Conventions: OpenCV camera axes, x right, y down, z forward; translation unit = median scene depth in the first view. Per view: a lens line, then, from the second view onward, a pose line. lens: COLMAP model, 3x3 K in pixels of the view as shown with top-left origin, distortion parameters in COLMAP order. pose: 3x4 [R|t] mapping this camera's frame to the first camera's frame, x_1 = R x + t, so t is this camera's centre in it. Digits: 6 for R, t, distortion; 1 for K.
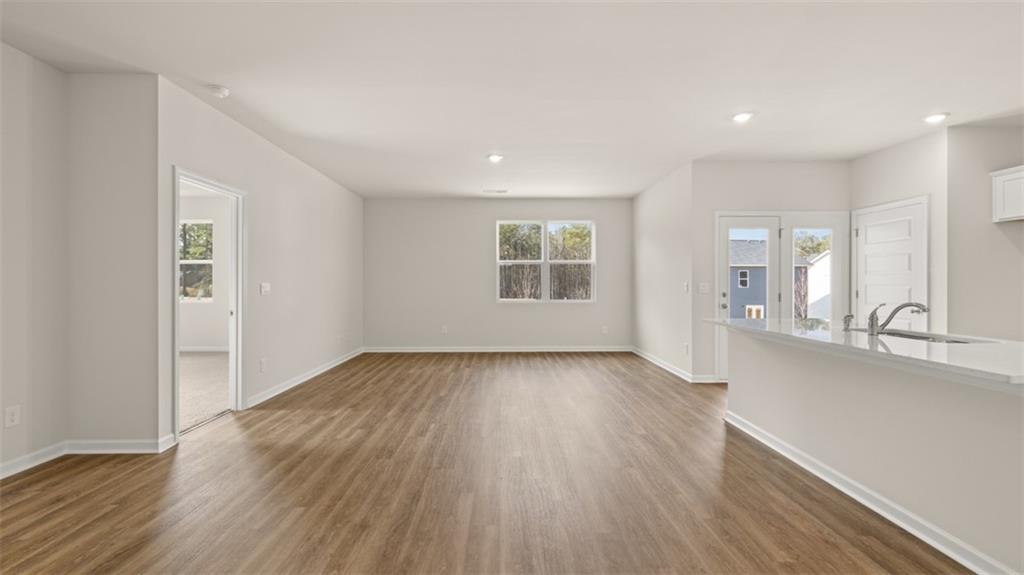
lens RADIAL K [[429.6, 0, 507.8], [0, 429.6, 283.7], [0, 0, 1]] dist [0.000938, -0.000209]
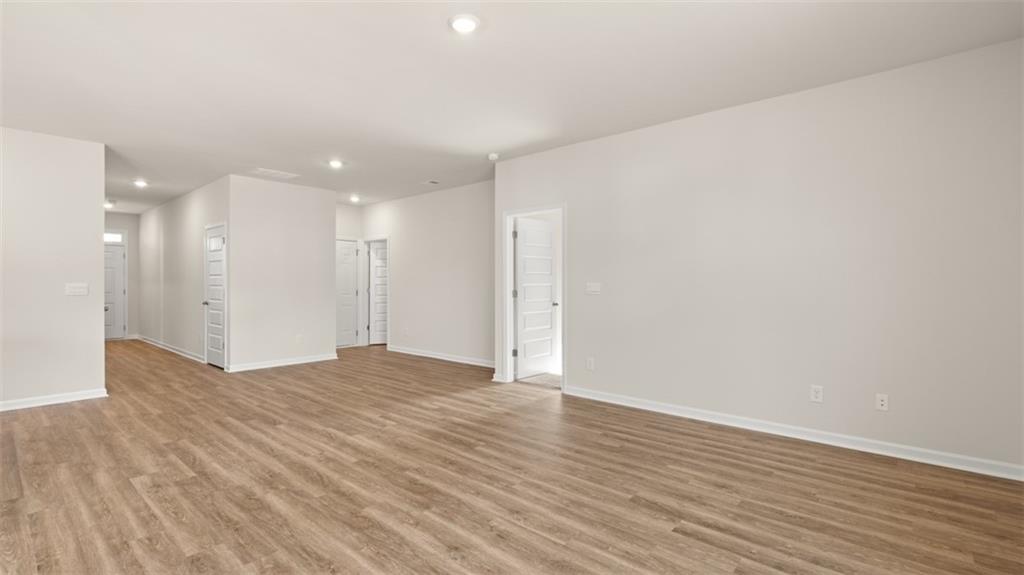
lens RADIAL K [[462.5, 0, 507.0], [0, 462.5, 283.5], [0, 0, 1]] dist [-0.005624, -0.000094]
pose [[-0.673948, 0.000535, -0.738779, 0.375012], [0.001354, 0.999999, -0.000511, 0.000449], [0.738778, -0.001345, -0.673948, 1.608982]]
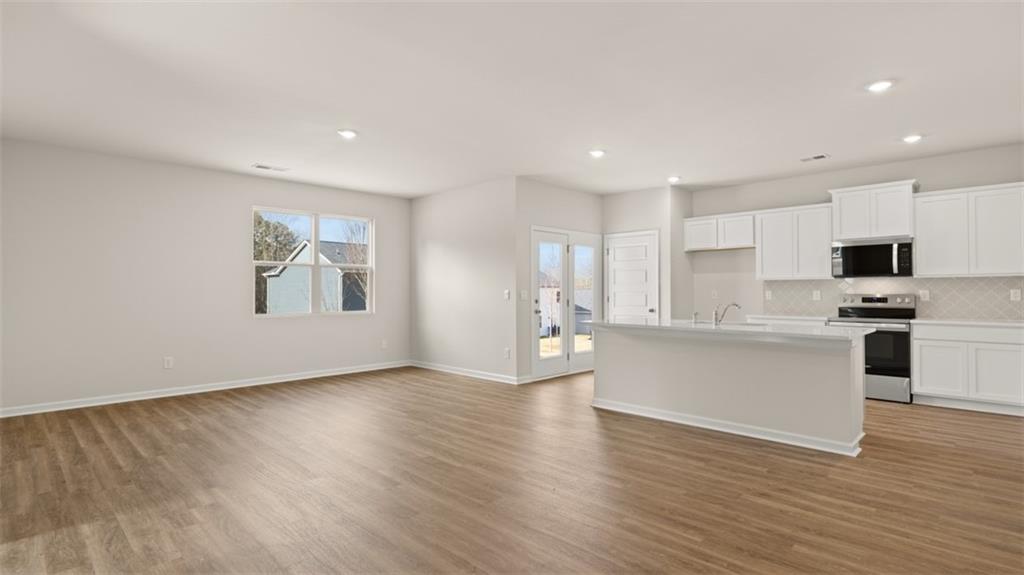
lens RADIAL K [[501.9, 0, 510.2], [0, 501.9, 286.2], [0, 0, 1]] dist [-0.000270, 0.000225]
pose [[0.711853, 0.005350, 0.702309, -0.542062], [0.003353, 0.999934, -0.011015, 0.000629], [-0.702321, 0.010196, 0.711787, 0.151094]]
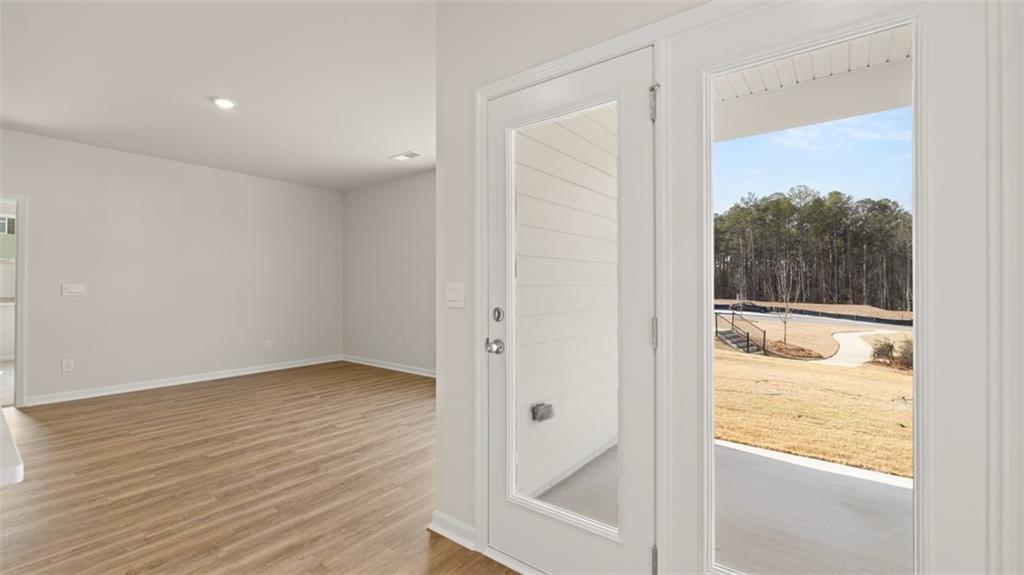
lens RADIAL K [[433.1, 0, 505.9], [0, 433.1, 283.2], [0, 0, 1]] dist [-0.001610, -0.000420]
pose [[0.779320, -0.003255, -0.626618, 0.880011], [0.000752, 0.999991, -0.004259, 0.001175], [0.626626, 0.002848, 0.779315, 0.861866]]
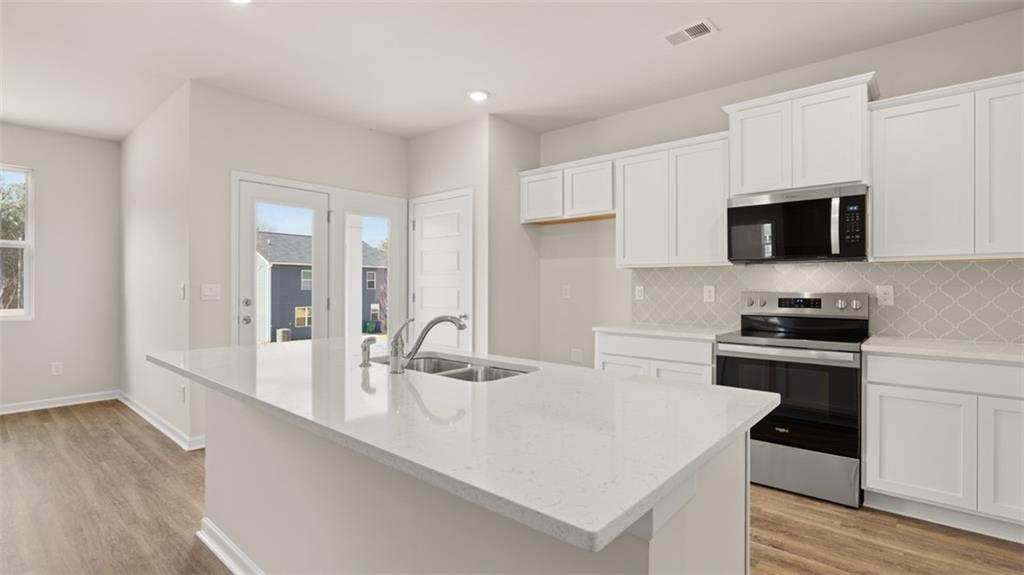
lens RADIAL K [[480.7, 0, 509.9], [0, 480.7, 285.7], [0, 0, 1]] dist [-0.008035, 0.000052]
pose [[0.669139, 0.000672, 0.743137, 0.276097], [-0.000955, 1.000000, -0.000044, 0.000492], [-0.743137, -0.000680, 0.669139, 0.264671]]
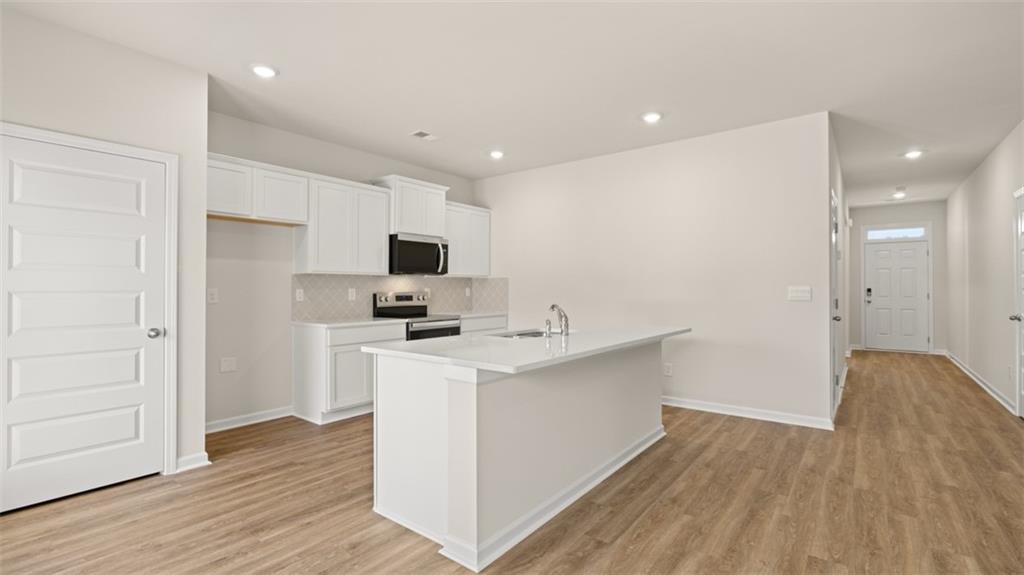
lens RADIAL K [[457.0, 0, 510.9], [0, 457.0, 284.5], [0, 0, 1]] dist [-0.004655, -0.000003]
pose [[-0.780712, 0.006094, 0.624861, 0.135335], [0.002195, 0.999973, -0.007009, -0.000916], [-0.624887, -0.004101, -0.780705, 1.197355]]
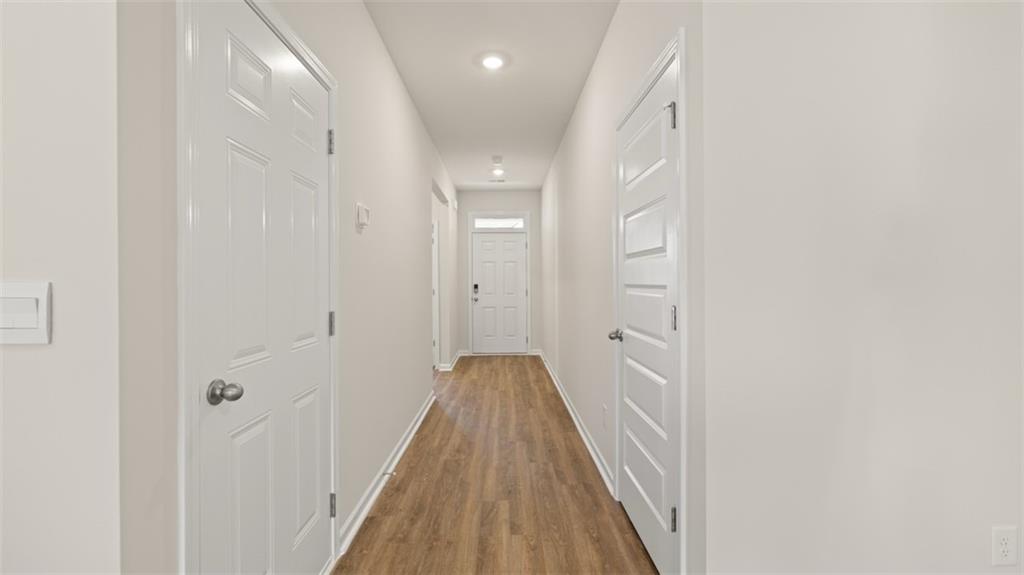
lens RADIAL K [[433.1, 0, 505.9], [0, 433.1, 283.2], [0, 0, 1]] dist [-0.001610, -0.000420]
pose [[-0.999963, 0.005647, 0.006418, 0.033623], [0.005655, 0.999983, 0.001199, 0.000088], [-0.006411, 0.001236, -0.999979, 0.307552]]
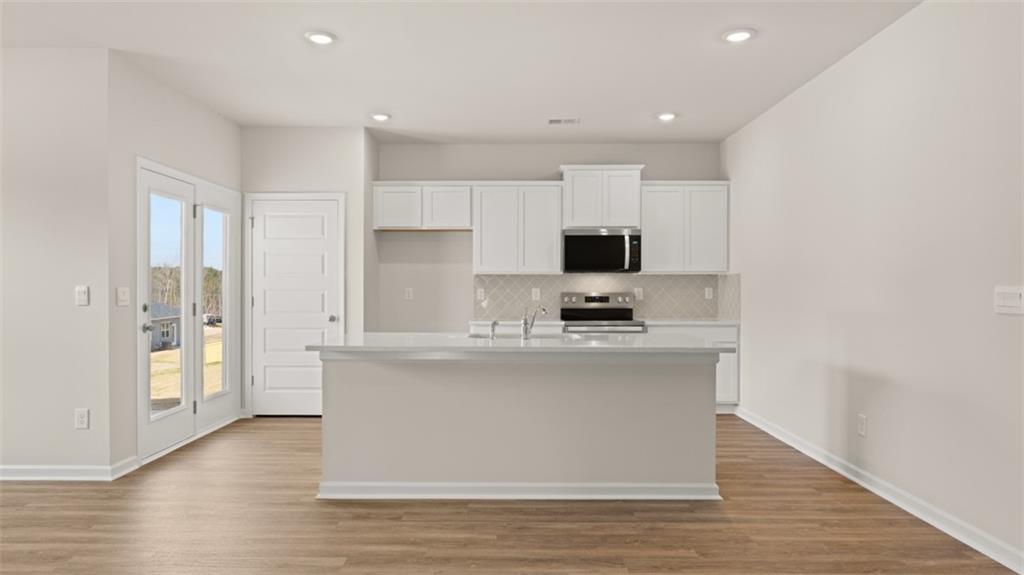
lens RADIAL K [[640.8, 0, 507.2], [0, 640.8, 290.0], [0, 0, 1]] dist [-0.000976, -0.000391]
pose [[0.019745, -0.003188, 0.999800, -0.391525], [0.000800, 0.999995, 0.003173, -0.000436], [-0.999805, 0.000737, 0.019748, 0.606736]]
